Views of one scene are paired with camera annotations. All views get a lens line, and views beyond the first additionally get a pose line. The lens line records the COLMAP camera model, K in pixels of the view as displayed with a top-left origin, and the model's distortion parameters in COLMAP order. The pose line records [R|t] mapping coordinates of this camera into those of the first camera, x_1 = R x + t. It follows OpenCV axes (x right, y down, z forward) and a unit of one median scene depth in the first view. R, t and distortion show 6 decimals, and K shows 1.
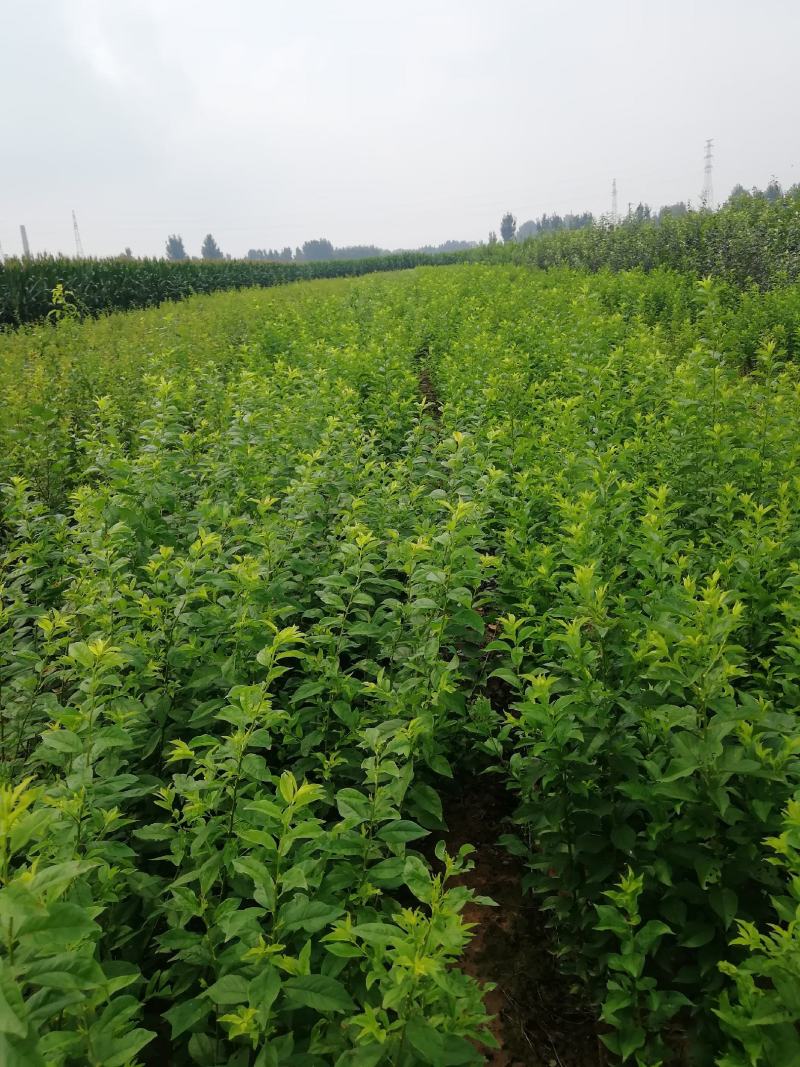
lens RADIAL K [[857.0, 0, 397.3], [0, 857.0, 539.4], [0, 0, 1]] dist [-0.008508, 0.008015]
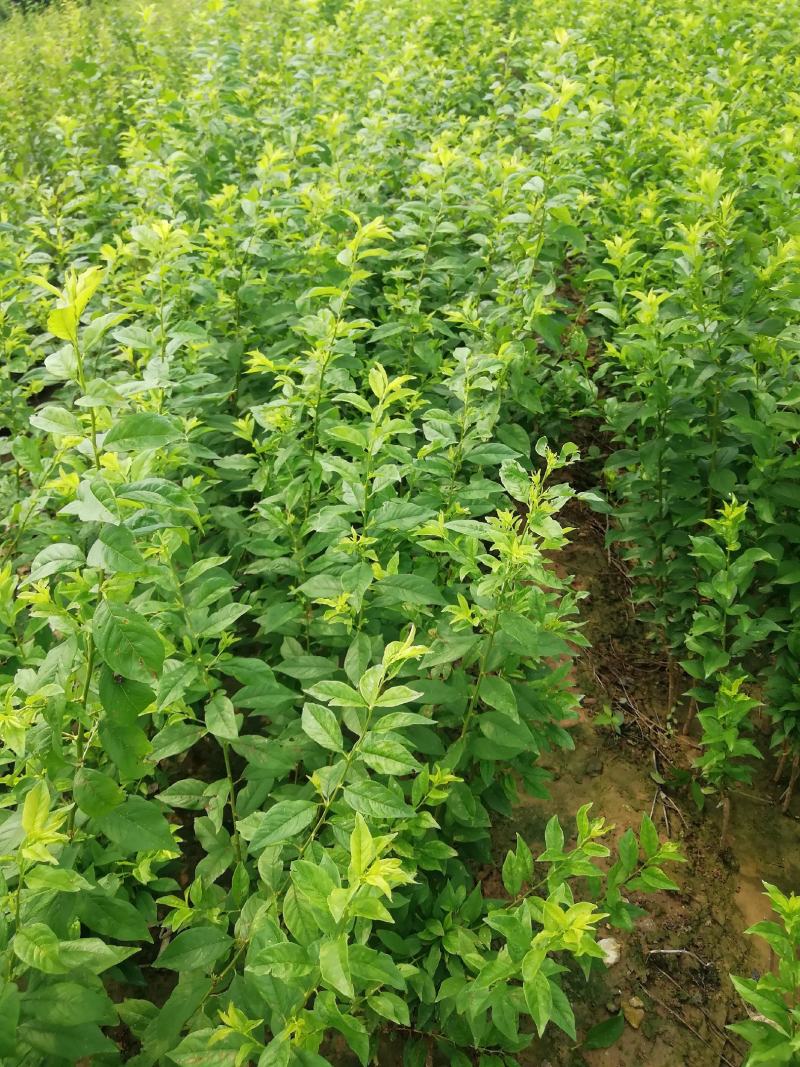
lens RADIAL K [[857.0, 0, 397.3], [0, 857.0, 539.4], [0, 0, 1]] dist [-0.008508, 0.008015]
pose [[0.997255, 0.020251, -0.071217, -0.029482], [0.002268, 0.953061, 0.302770, 0.139617], [0.074005, -0.302100, 0.950399, 0.058677]]
